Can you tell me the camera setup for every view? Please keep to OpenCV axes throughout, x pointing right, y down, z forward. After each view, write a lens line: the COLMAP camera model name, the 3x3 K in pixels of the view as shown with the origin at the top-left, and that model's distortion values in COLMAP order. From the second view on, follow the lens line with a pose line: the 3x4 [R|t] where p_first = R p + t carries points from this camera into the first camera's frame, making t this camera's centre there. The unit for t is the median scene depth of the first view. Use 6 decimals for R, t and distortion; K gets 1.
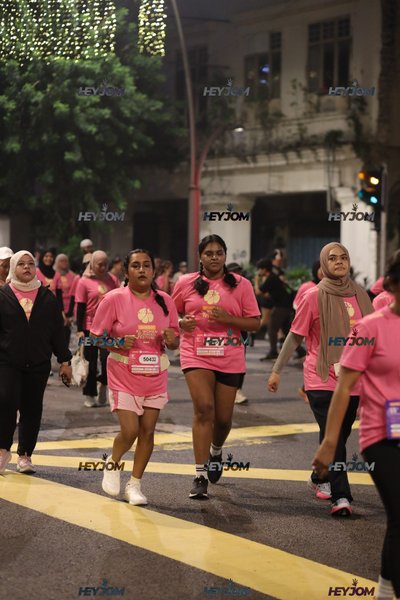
lens RADIAL K [[1599.5, 0, 200.0], [0, 1599.5, 300.0], [0, 0, 1]] dist [0.145105, 0.050686]
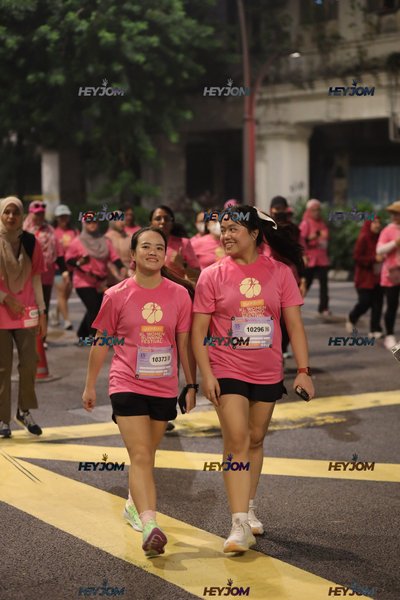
lens RADIAL K [[1456.0, 0, 197.3], [0, 1456.0, 269.3], [0, 0, 1]] dist [0.143861, 0.212372]
pose [[0.999093, -0.020462, -0.037345, -0.003594], [0.022252, 0.998591, 0.048176, -0.022717], [0.036307, -0.048964, 0.998140, 0.131051]]
